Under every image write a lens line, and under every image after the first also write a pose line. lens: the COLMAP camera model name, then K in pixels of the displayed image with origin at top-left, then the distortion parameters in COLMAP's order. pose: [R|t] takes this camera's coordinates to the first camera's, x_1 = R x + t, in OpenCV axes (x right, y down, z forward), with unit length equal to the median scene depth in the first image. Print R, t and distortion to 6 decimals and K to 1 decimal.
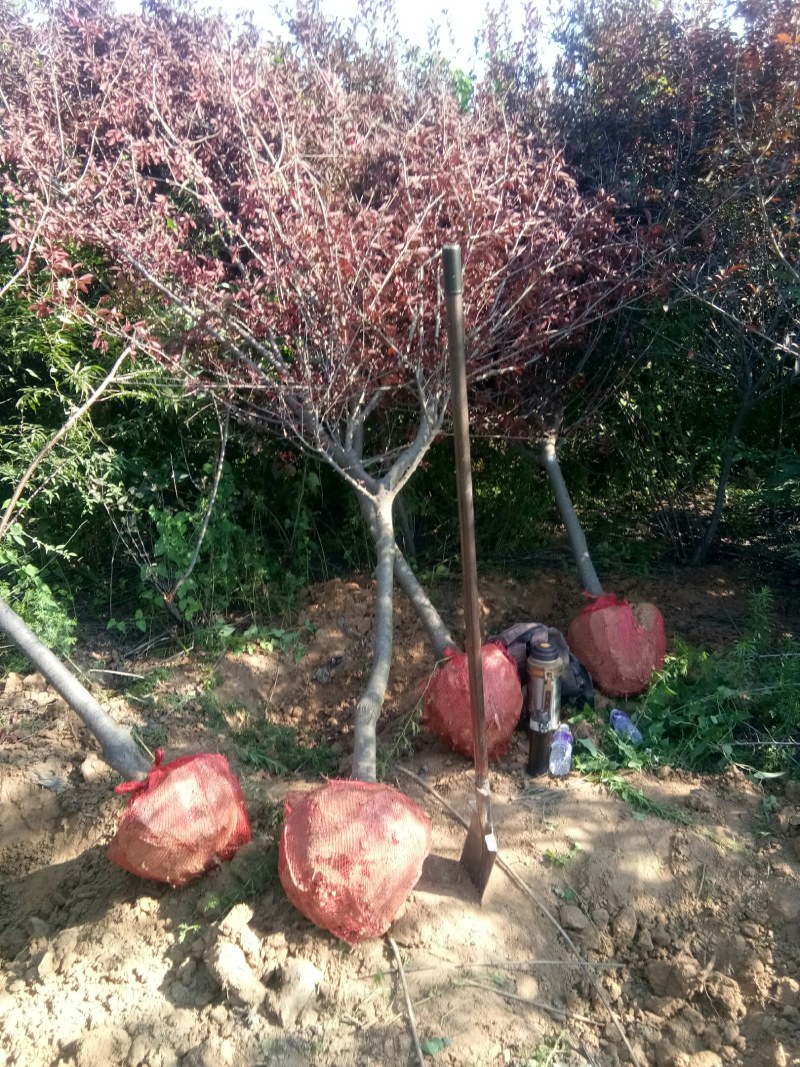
lens RADIAL K [[817.3, 0, 400.0], [0, 817.3, 533.5], [0, 0, 1]] dist [0.078166, -0.119135]
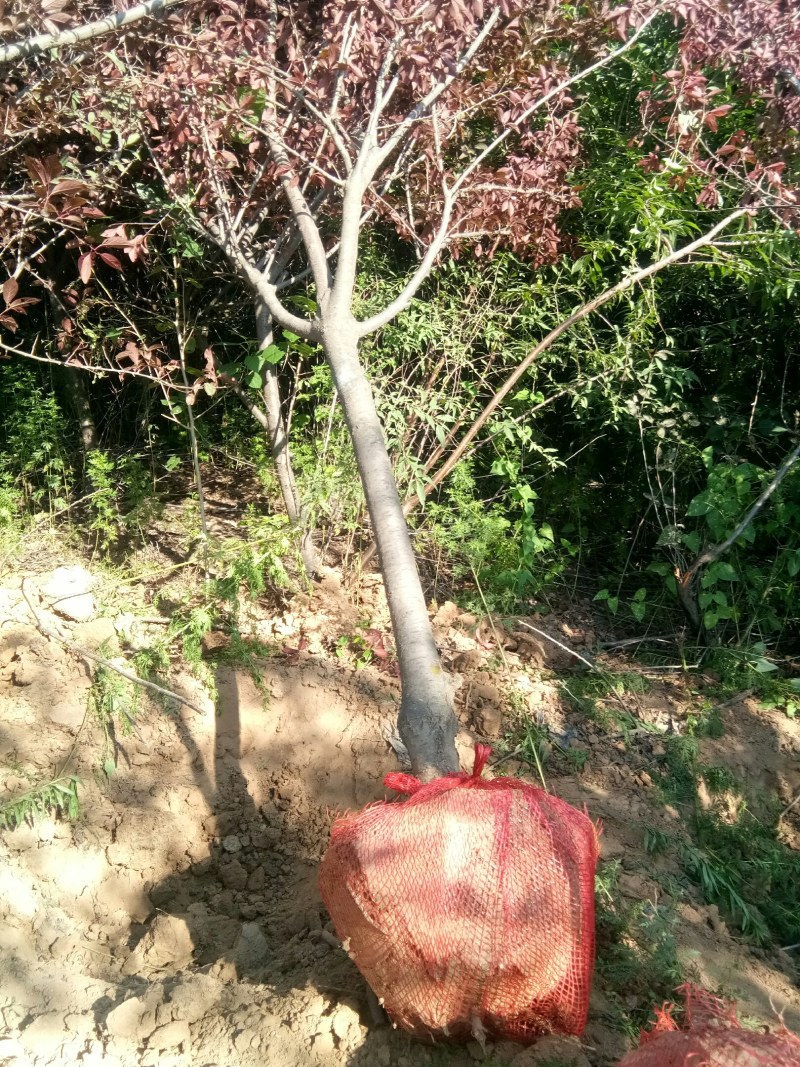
lens RADIAL K [[817.3, 0, 400.0], [0, 817.3, 533.5], [0, 0, 1]] dist [0.078166, -0.119135]
pose [[0.701281, 0.245078, -0.669433, -0.015307], [-0.299449, 0.953457, 0.035363, 0.093215], [0.646943, 0.175662, 0.742030, 0.391980]]
